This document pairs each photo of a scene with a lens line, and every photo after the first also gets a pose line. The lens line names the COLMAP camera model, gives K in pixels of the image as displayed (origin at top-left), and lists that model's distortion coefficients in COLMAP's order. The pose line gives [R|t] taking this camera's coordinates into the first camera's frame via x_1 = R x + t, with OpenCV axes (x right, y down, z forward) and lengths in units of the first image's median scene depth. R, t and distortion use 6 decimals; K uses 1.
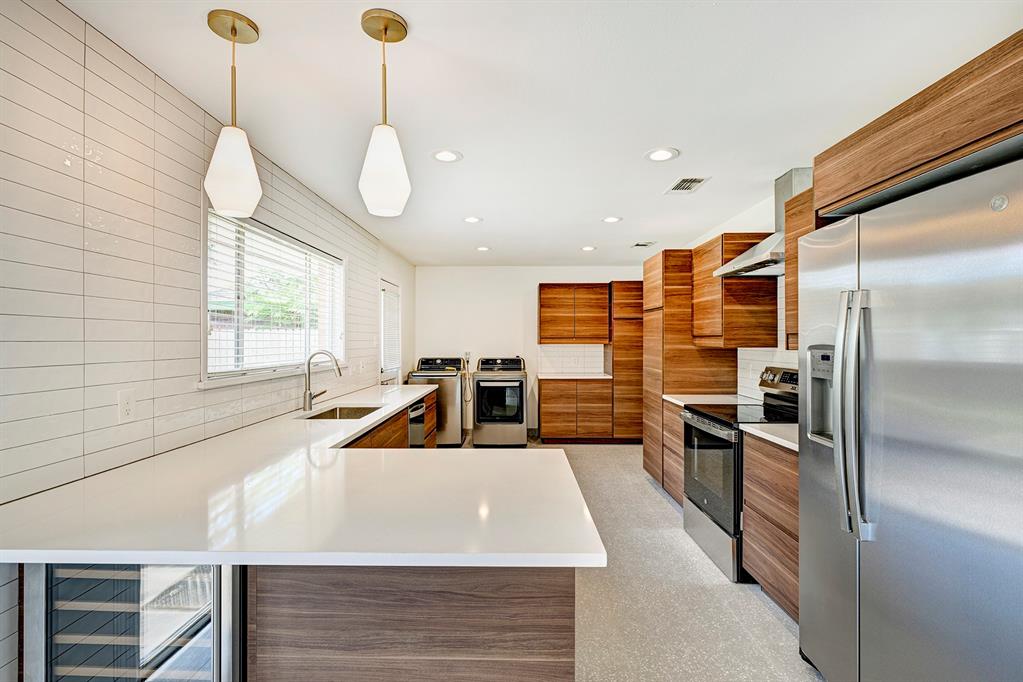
lens RADIAL K [[456.4, 0, 511.5], [0, 456.4, 341.0], [0, 0, 1]] dist [0.000300, 0.000037]
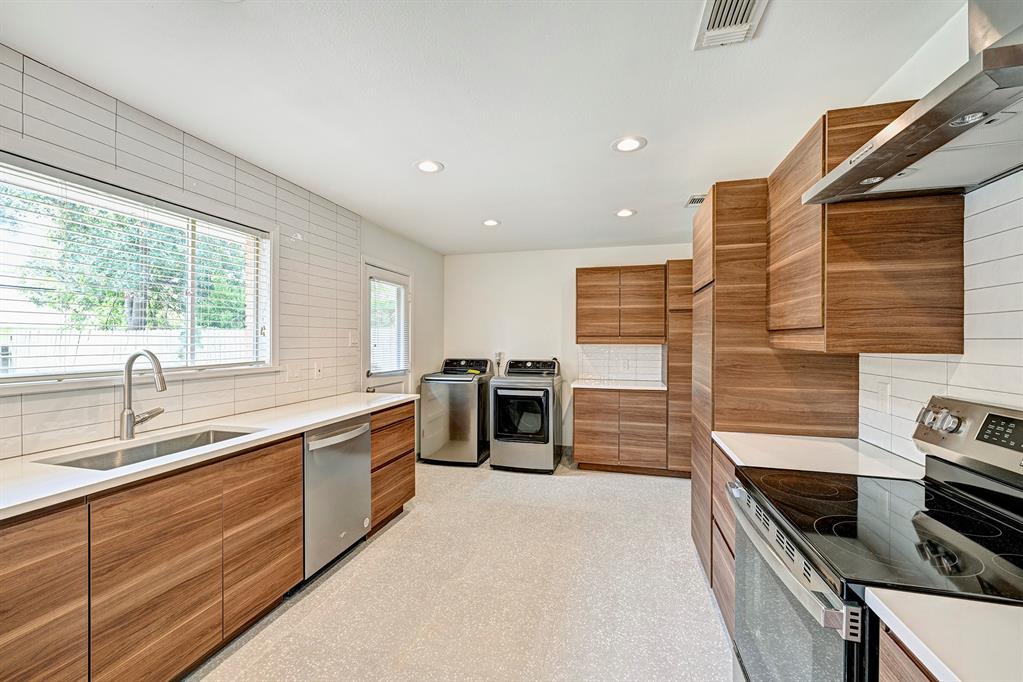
lens RADIAL K [[414.9, 0, 526.9], [0, 414.9, 341.1], [0, 0, 1]] dist [-0.000249, -0.000136]
pose [[0.977216, 0.005006, -0.212187, 0.141806], [-0.004927, 0.999987, 0.000902, 0.002065], [0.212189, 0.000164, 0.977229, 0.287830]]
